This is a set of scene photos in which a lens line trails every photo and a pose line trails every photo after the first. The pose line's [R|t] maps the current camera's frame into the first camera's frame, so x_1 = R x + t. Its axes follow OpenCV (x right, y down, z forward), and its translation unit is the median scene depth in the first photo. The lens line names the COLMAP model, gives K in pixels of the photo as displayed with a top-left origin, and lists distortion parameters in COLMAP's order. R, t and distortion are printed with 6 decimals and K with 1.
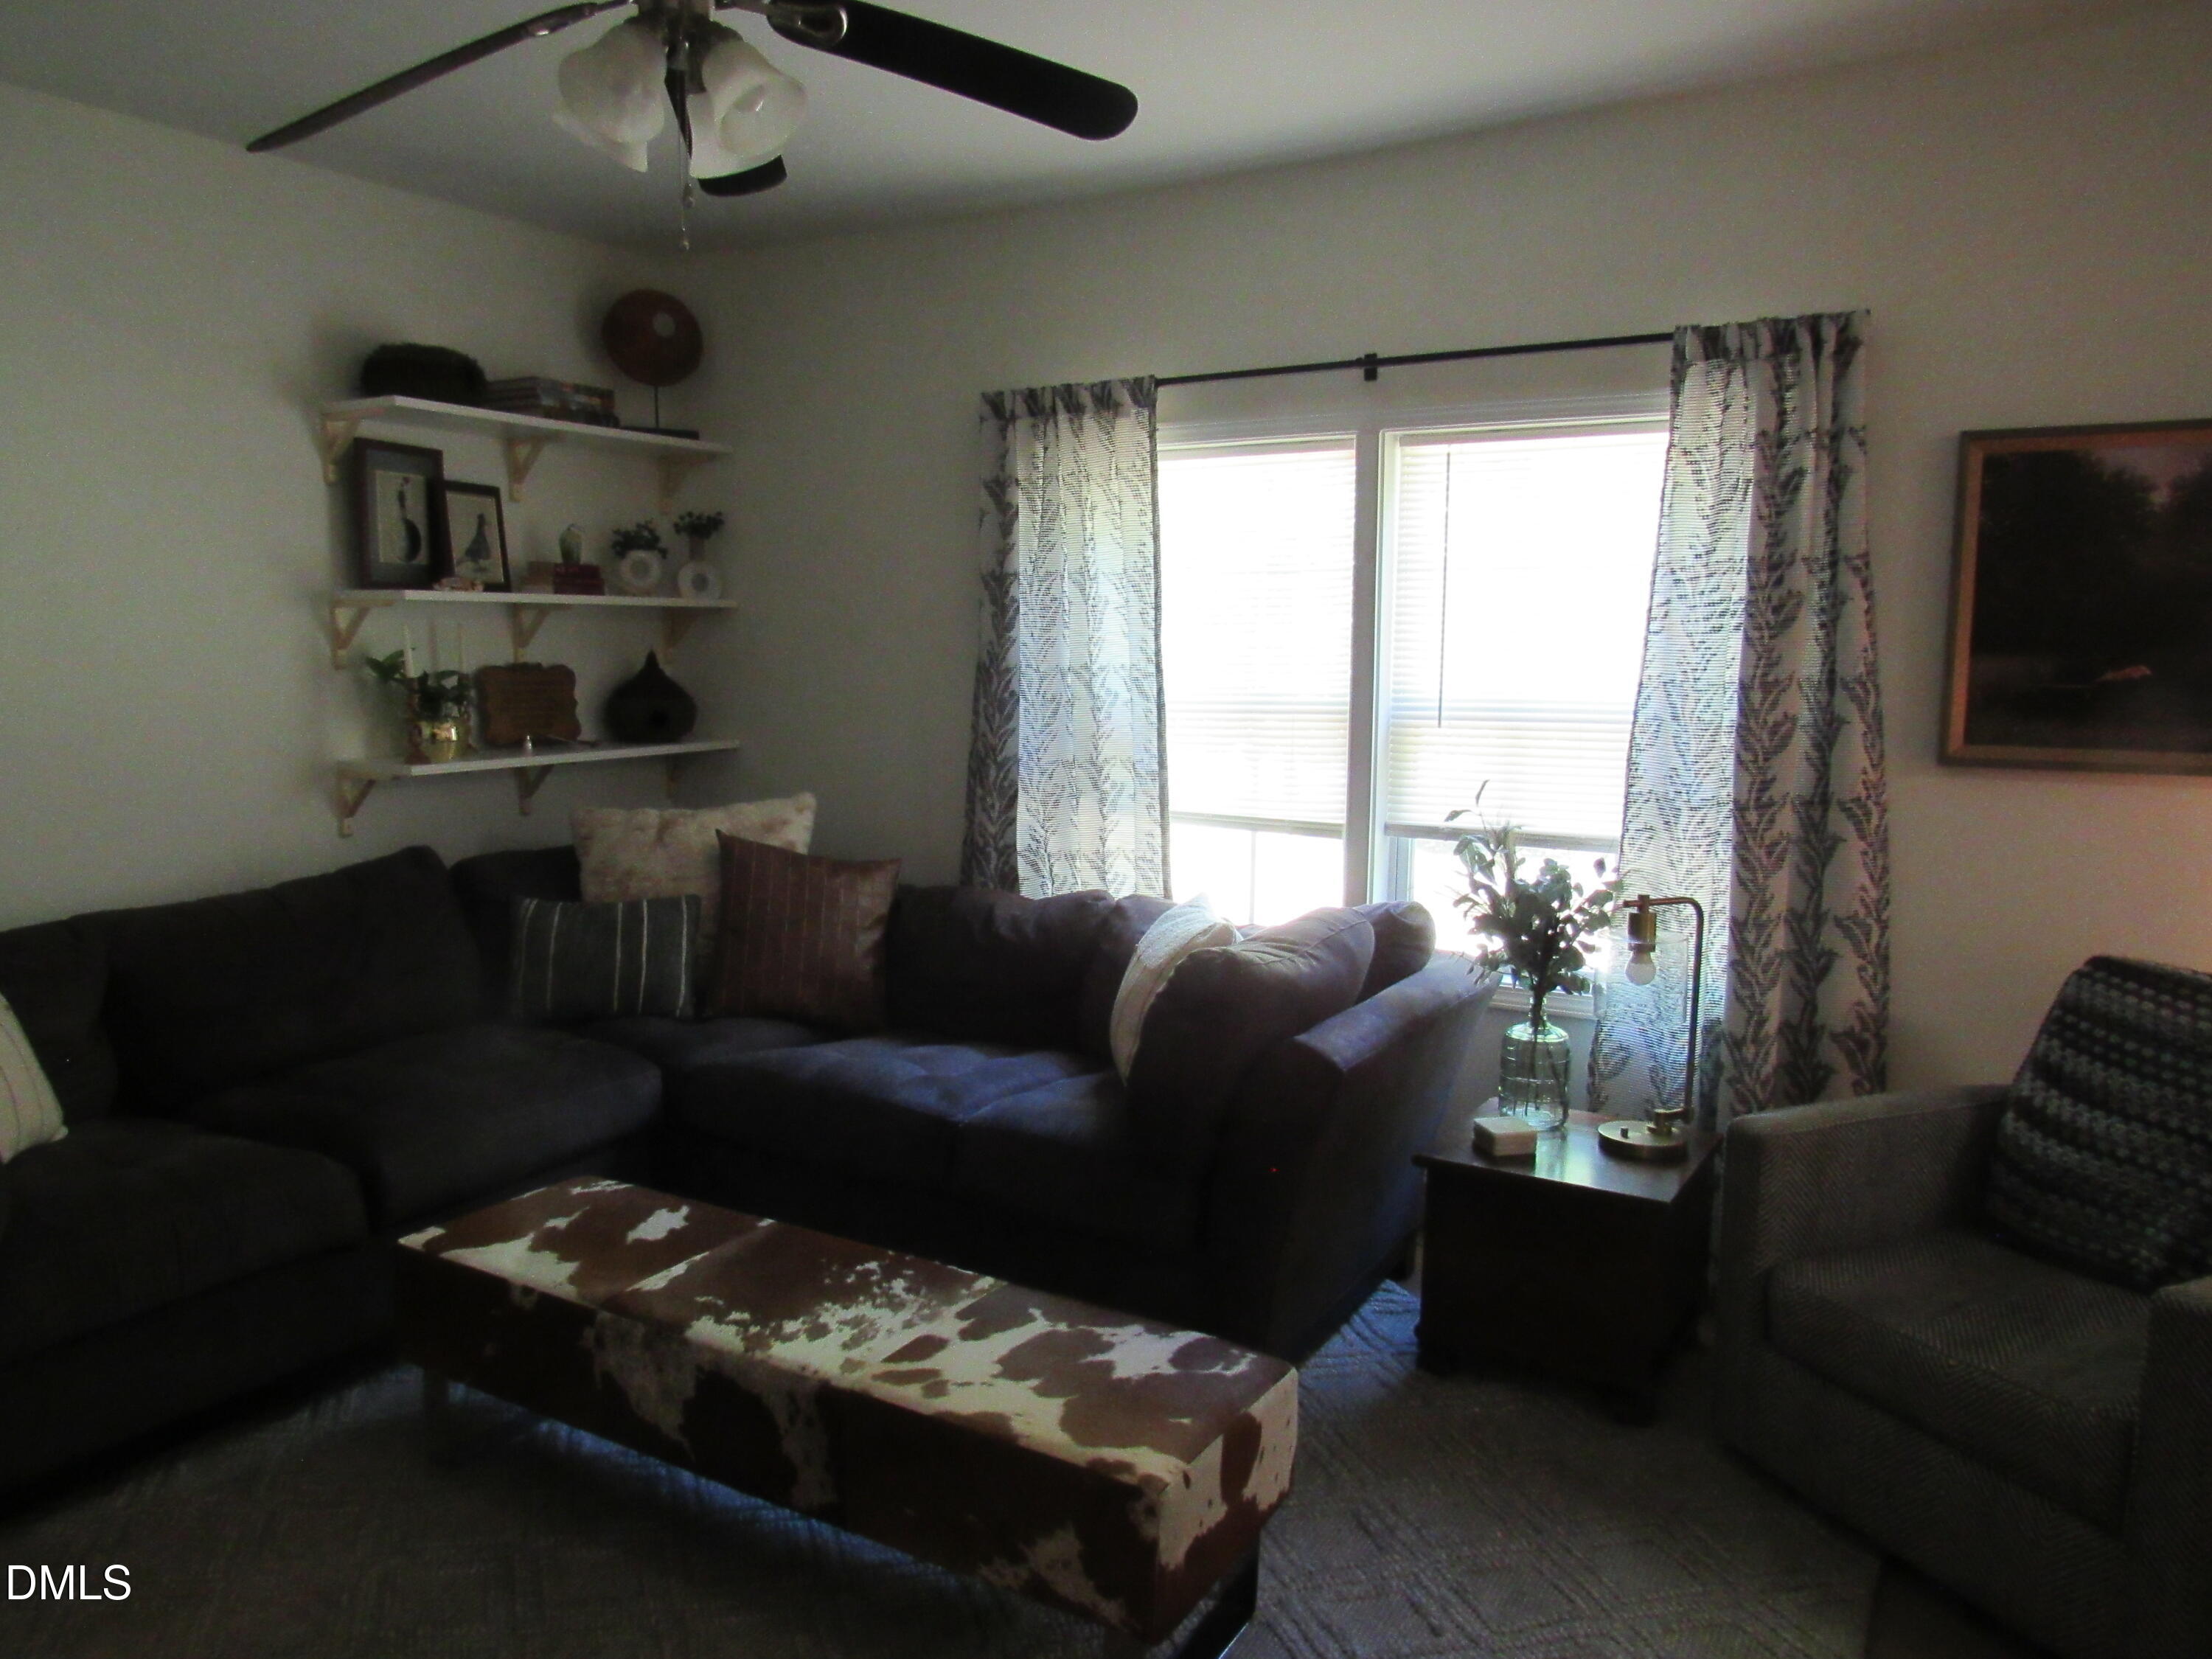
lens RADIAL K [[1578.2, 0, 1104.8], [0, 1578.2, 829.4], [0, 0, 1]] dist [-0.044971, 0.029118]
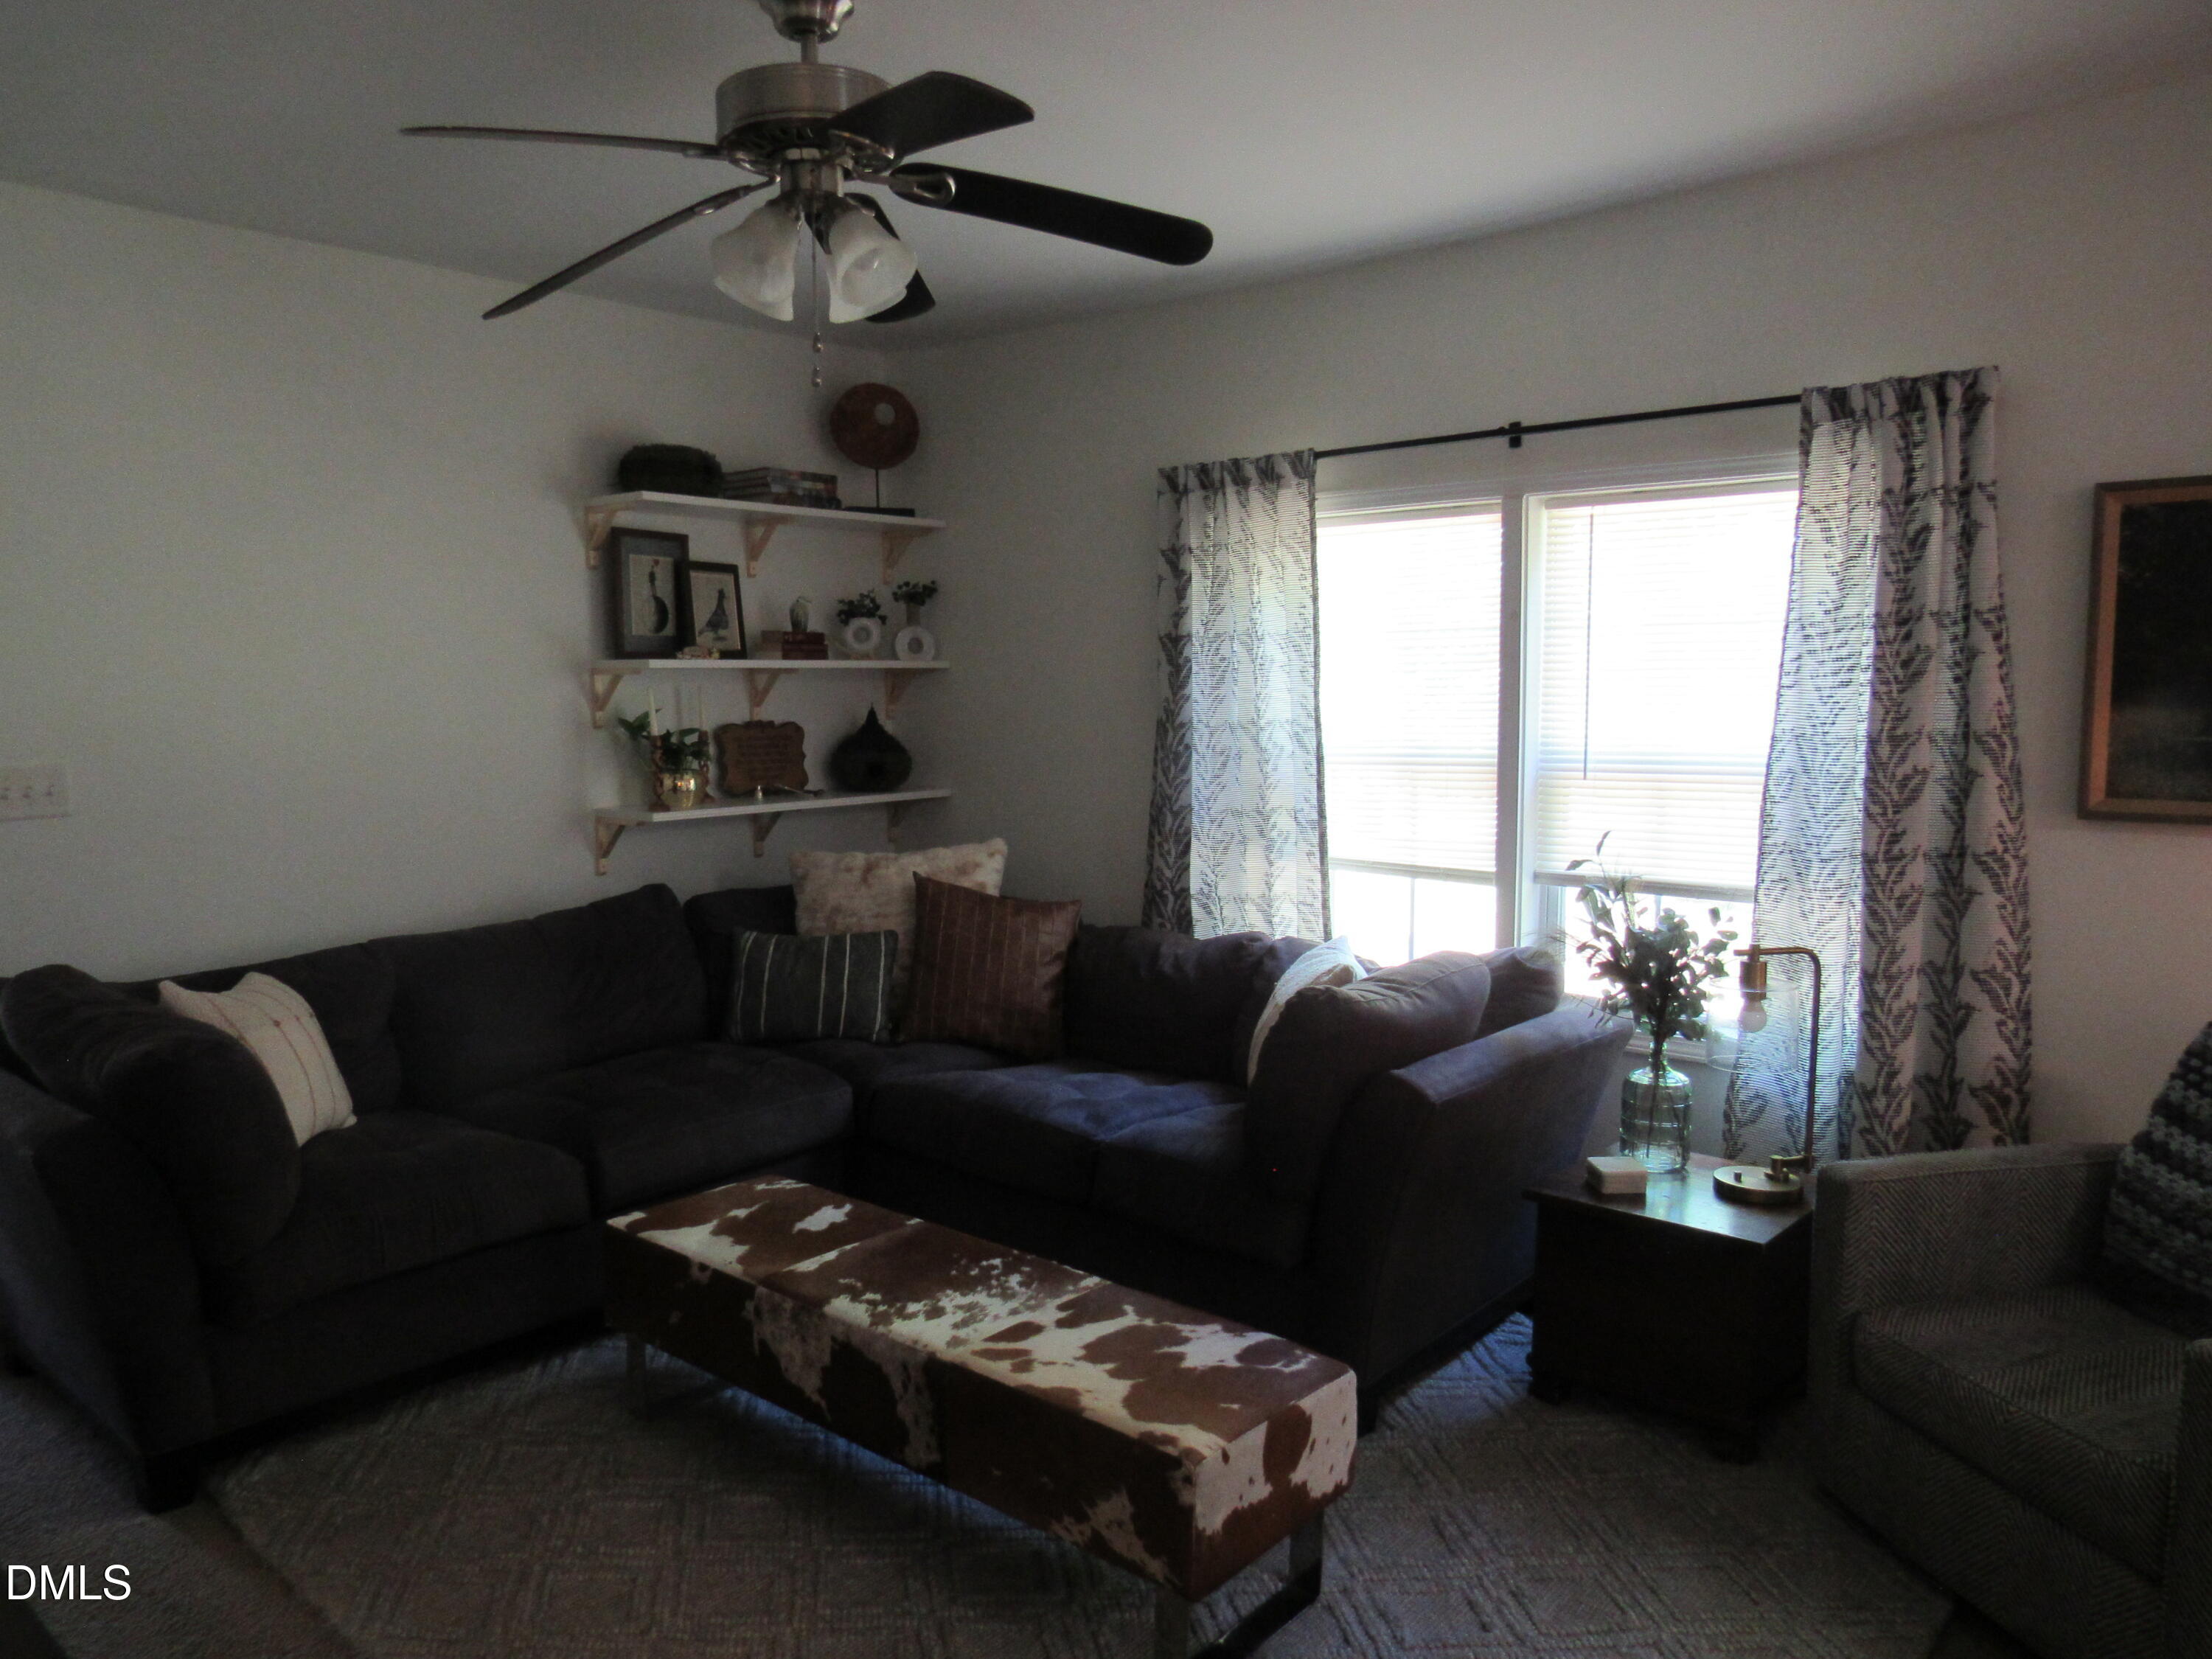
lens RADIAL K [[1578.2, 0, 1099.4], [0, 1578.2, 832.7], [0, 0, 1]] dist [-0.044971, 0.029118]
pose [[0.983726, 0.005311, -0.179595, 0.097544], [-0.009790, 0.999662, -0.024063, -0.002261], [0.179406, 0.025430, 0.983446, -0.079132]]
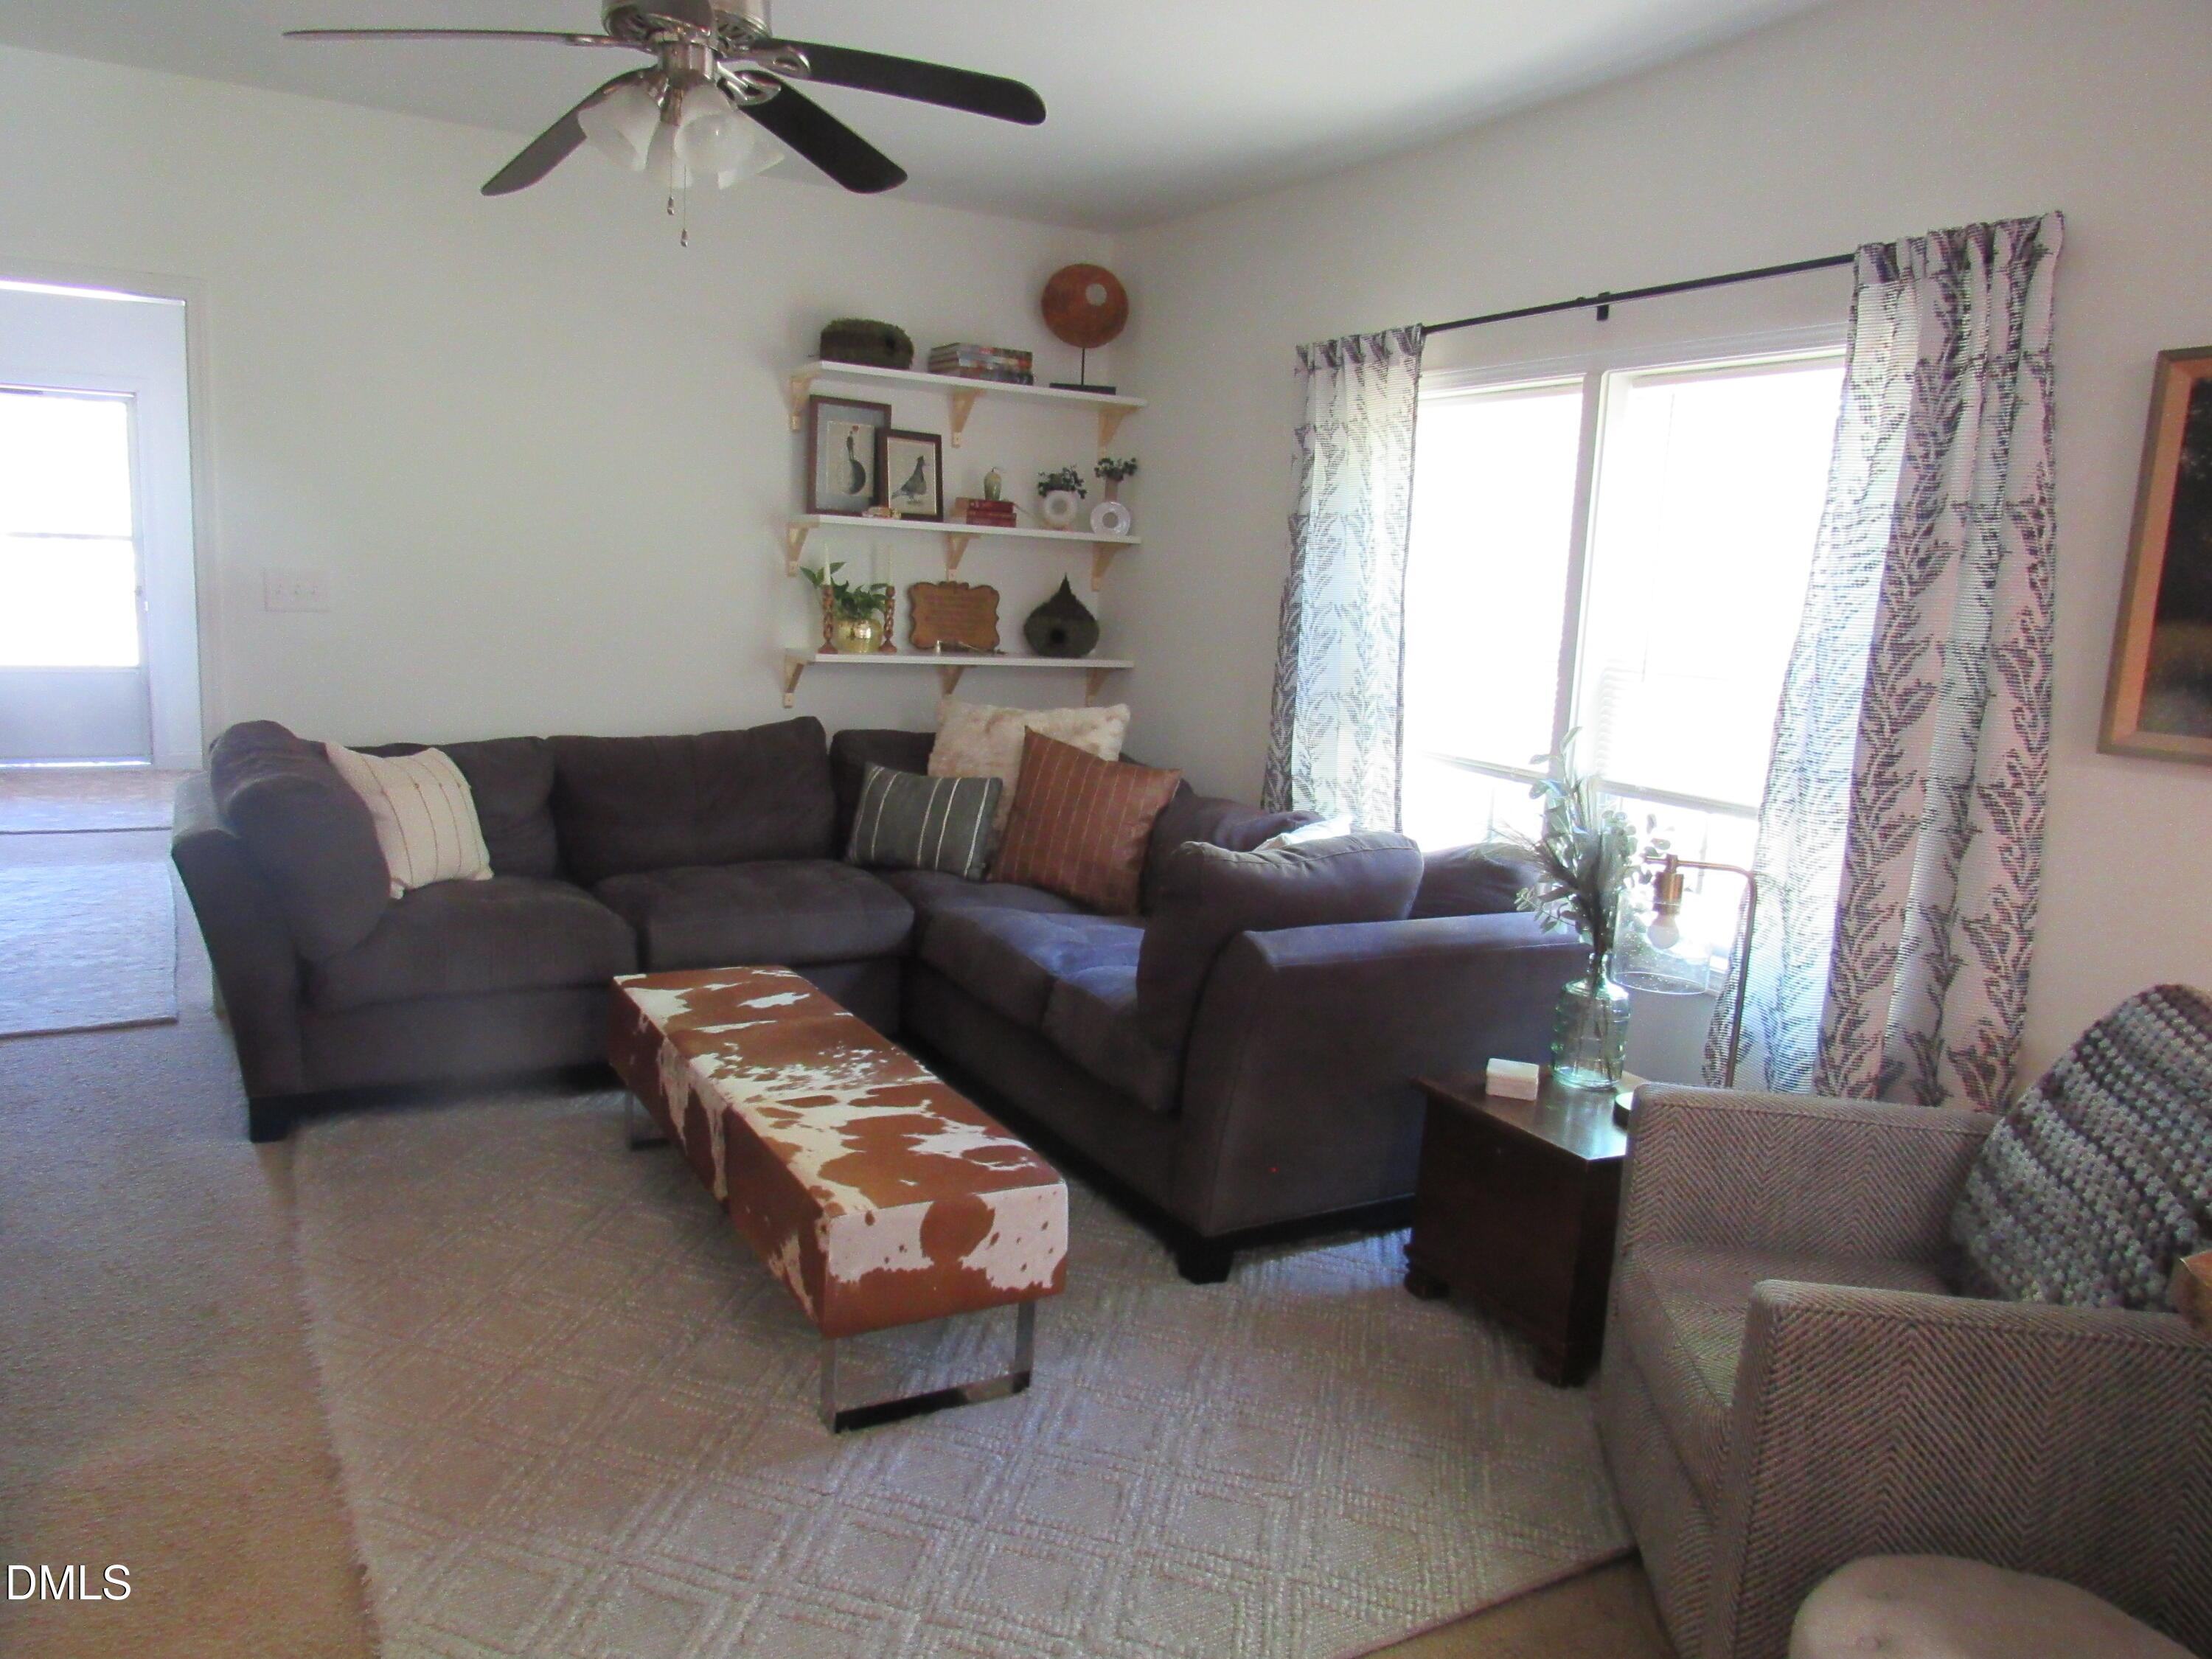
lens RADIAL K [[1578.2, 0, 1082.0], [0, 1578.2, 834.5], [0, 0, 1]] dist [-0.044971, 0.029118]
pose [[0.860259, 0.120018, -0.495529, 0.466793], [-0.108240, 0.992736, 0.052533, 0.017042], [0.498235, 0.008444, 0.867001, -0.000275]]
